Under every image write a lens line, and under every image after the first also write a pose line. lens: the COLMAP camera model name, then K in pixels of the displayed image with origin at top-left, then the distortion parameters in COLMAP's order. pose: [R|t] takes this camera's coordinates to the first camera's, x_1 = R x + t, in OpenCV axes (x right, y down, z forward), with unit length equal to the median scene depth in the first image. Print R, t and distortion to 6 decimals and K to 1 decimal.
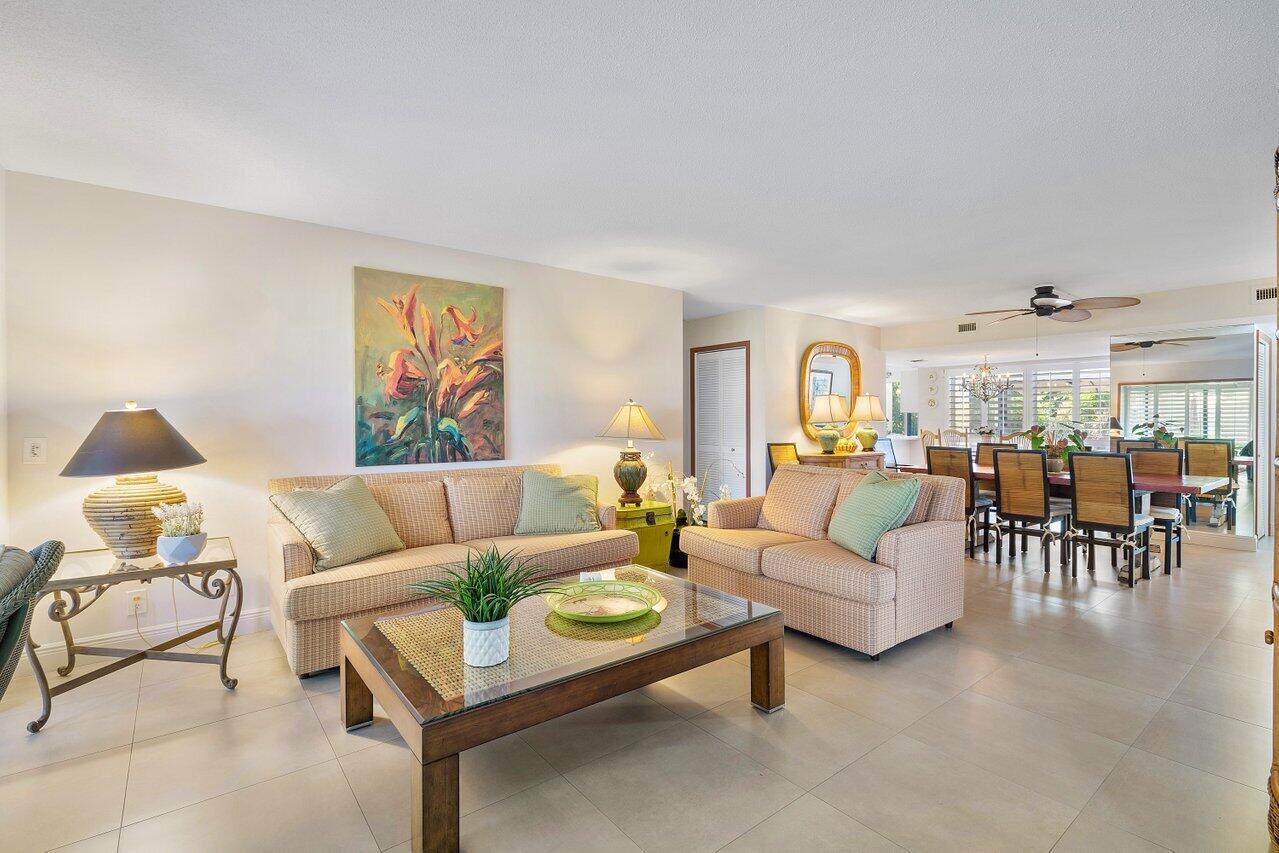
lens RADIAL K [[589.7, 0, 659.5], [0, 589.7, 422.6], [0, 0, 1]] dist [0.001047, 0.000786]
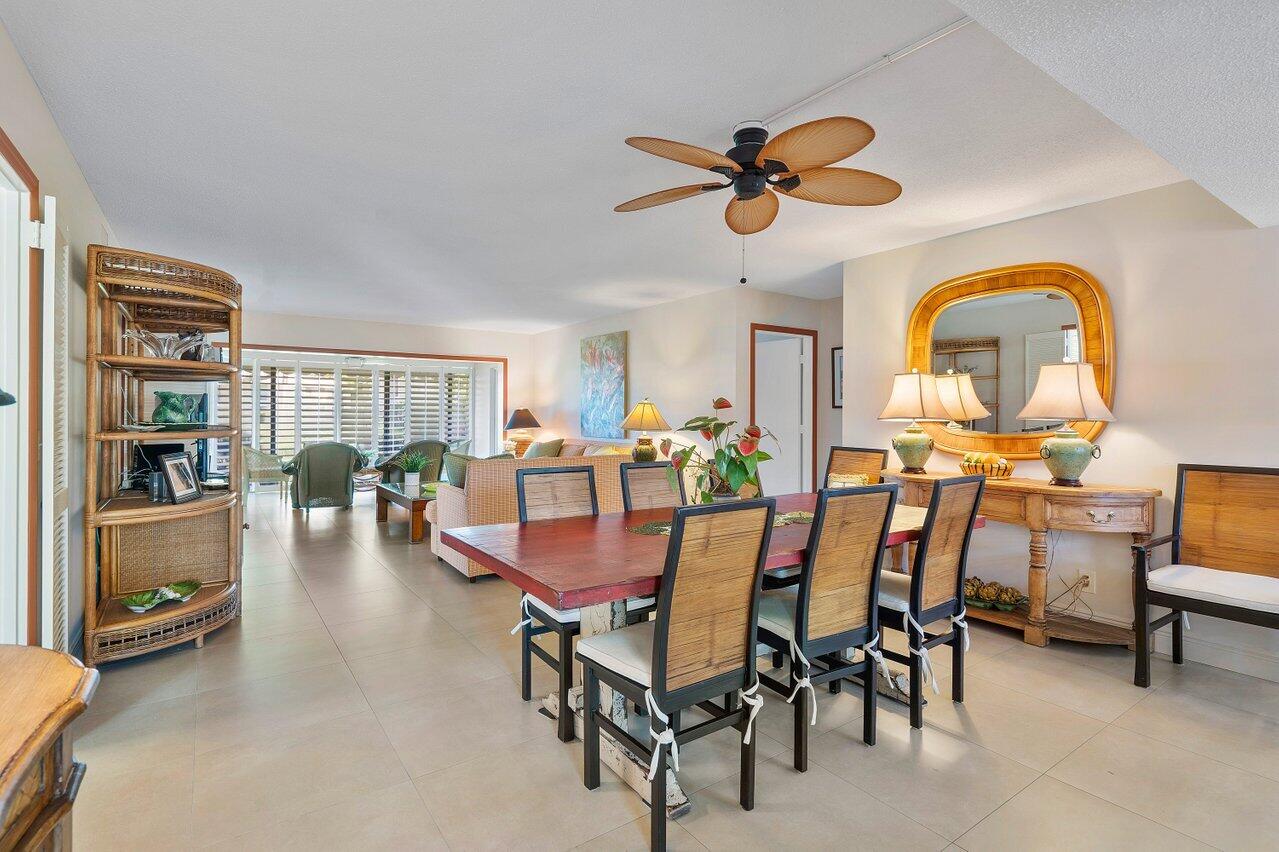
lens RADIAL K [[589.7, 0, 636.4], [0, 589.7, 410.9], [0, 0, 1]] dist [-0.000885, -0.000037]
pose [[-0.088968, 0.000530, -0.996034, 0.909247], [0.001545, 0.999999, 0.000394, -0.010515], [0.996033, -0.001504, -0.088968, 0.768223]]
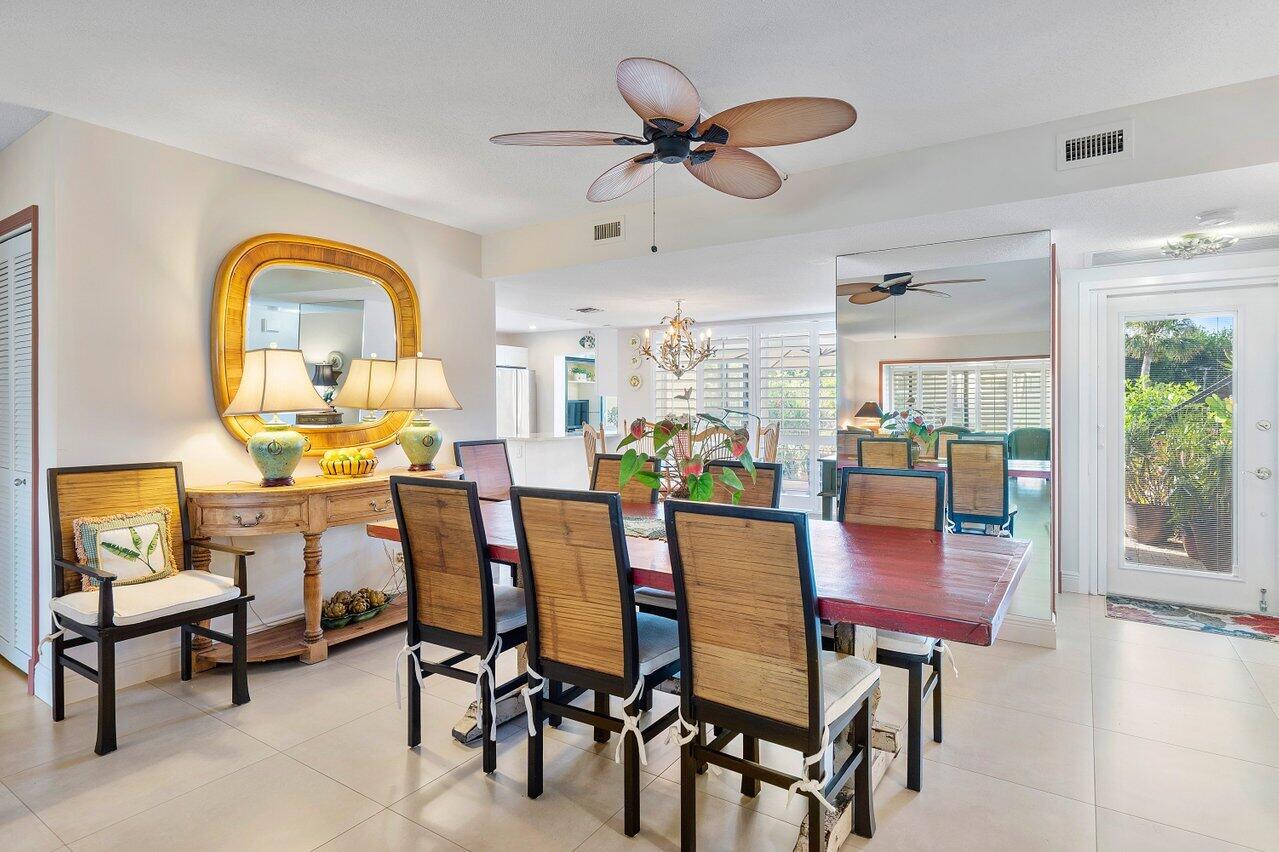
lens RADIAL K [[661.4, 0, 639.9], [0, 661.4, 409.5], [0, 0, 1]] dist [0.011114, -0.000314]
pose [[0.957184, -0.003125, 0.289464, 0.398034], [0.003365, 0.999994, -0.000332, -0.002082], [-0.289461, 0.001292, 0.957189, 0.447439]]
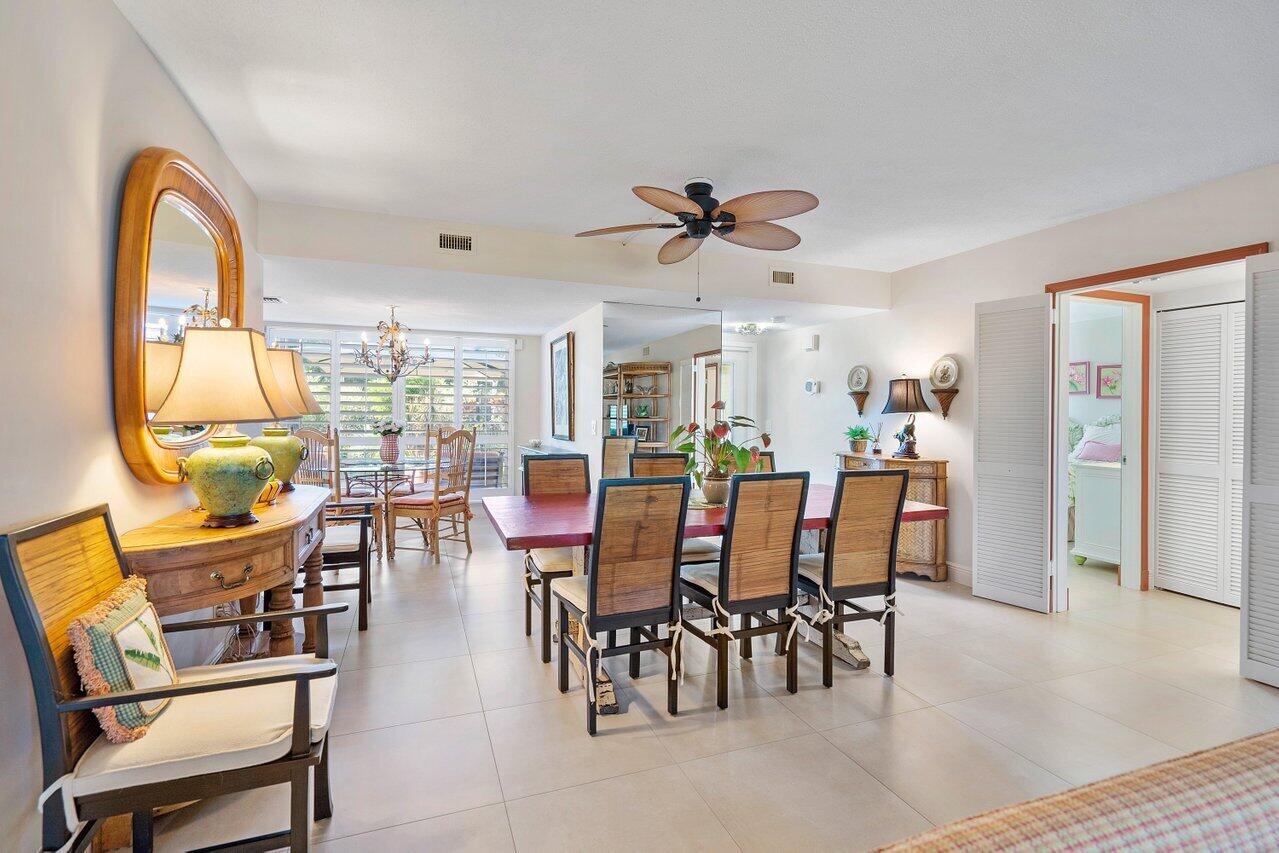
lens RADIAL K [[589.7, 0, 636.4], [0, 589.7, 411.4], [0, 0, 1]] dist [-0.000885, -0.000037]
pose [[0.332454, -0.001125, 0.943119, 0.067006], [-0.000568, 0.999999, 0.001393, -0.006428], [-0.943119, -0.000999, 0.332453, 0.695195]]
